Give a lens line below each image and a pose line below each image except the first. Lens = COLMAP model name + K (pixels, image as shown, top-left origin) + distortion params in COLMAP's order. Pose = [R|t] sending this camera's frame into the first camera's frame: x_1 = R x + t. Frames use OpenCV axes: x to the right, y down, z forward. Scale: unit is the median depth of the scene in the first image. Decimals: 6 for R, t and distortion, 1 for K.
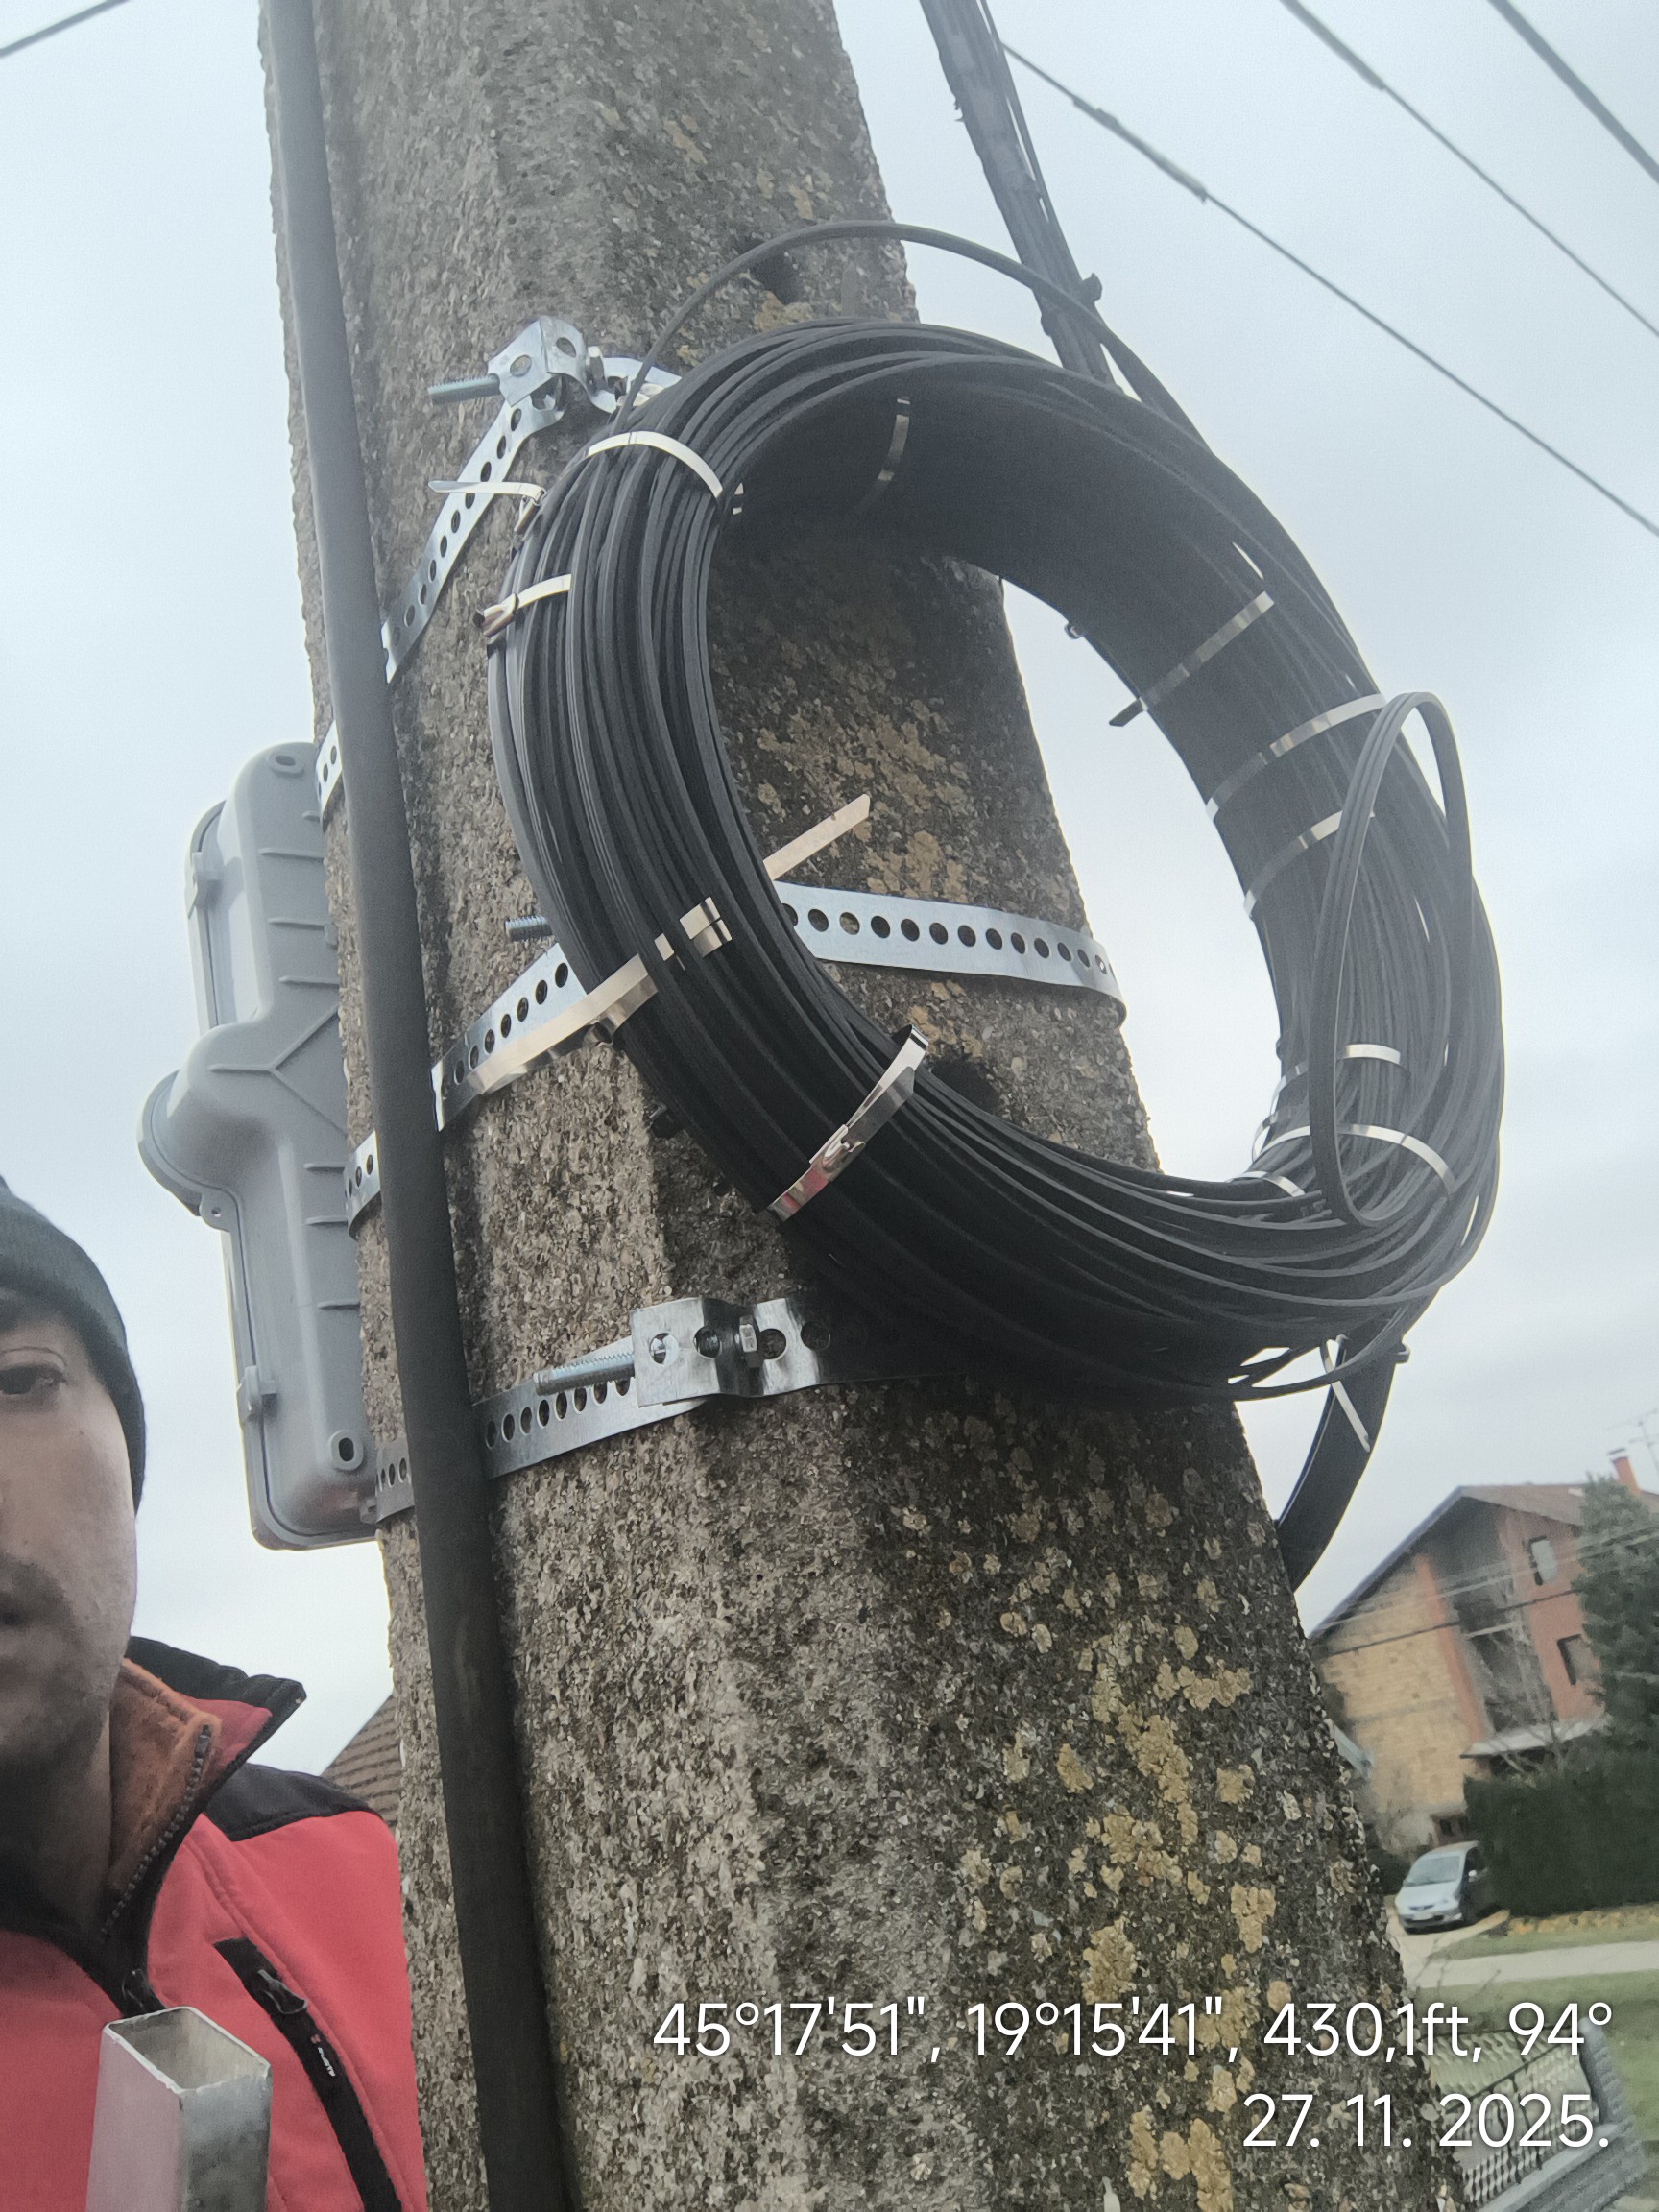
lens RADIAL K [[1548.4, 0, 916.5], [0, 1548.4, 1107.1], [0, 0, 1]] dist [0.081544, -0.156837]
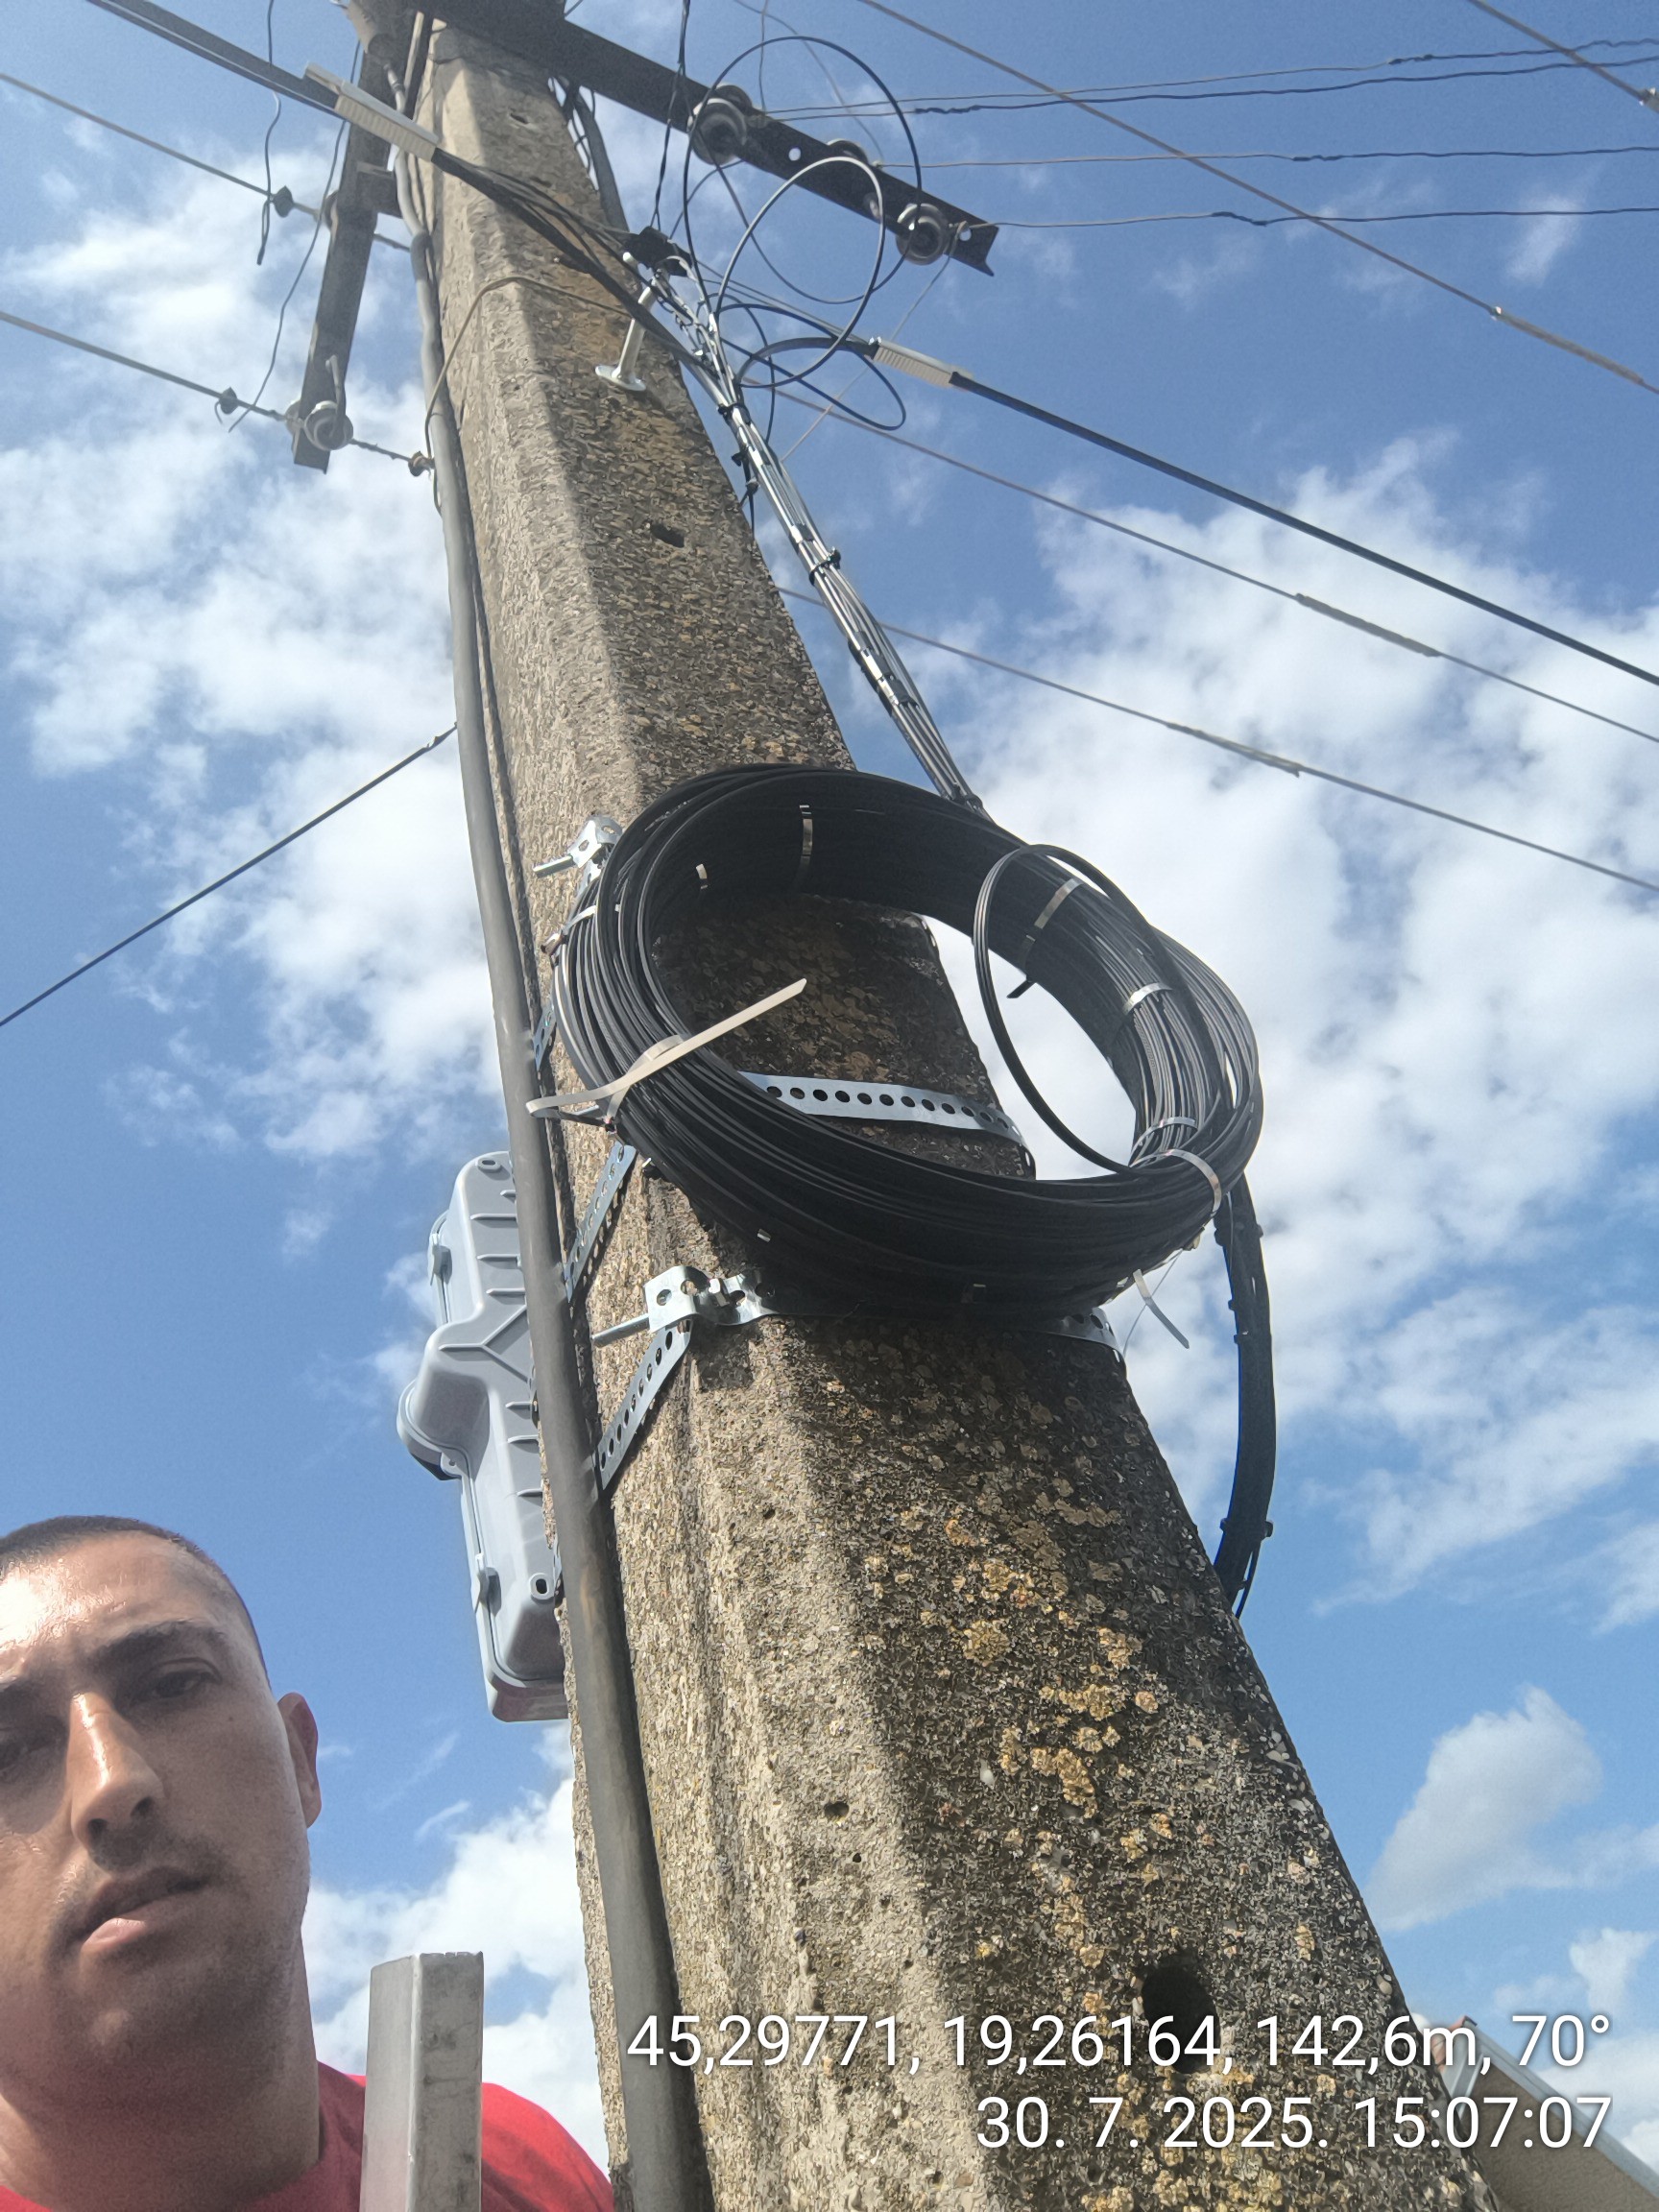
lens RADIAL K [[1548.4, 0, 916.5], [0, 1548.4, 1107.1], [0, 0, 1]] dist [0.081544, -0.156837]
pose [[0.969162, -0.204272, -0.137833, 0.321071], [0.140526, 0.917608, -0.371816, 0.553438], [0.202429, 0.340981, 0.918017, -0.452441]]
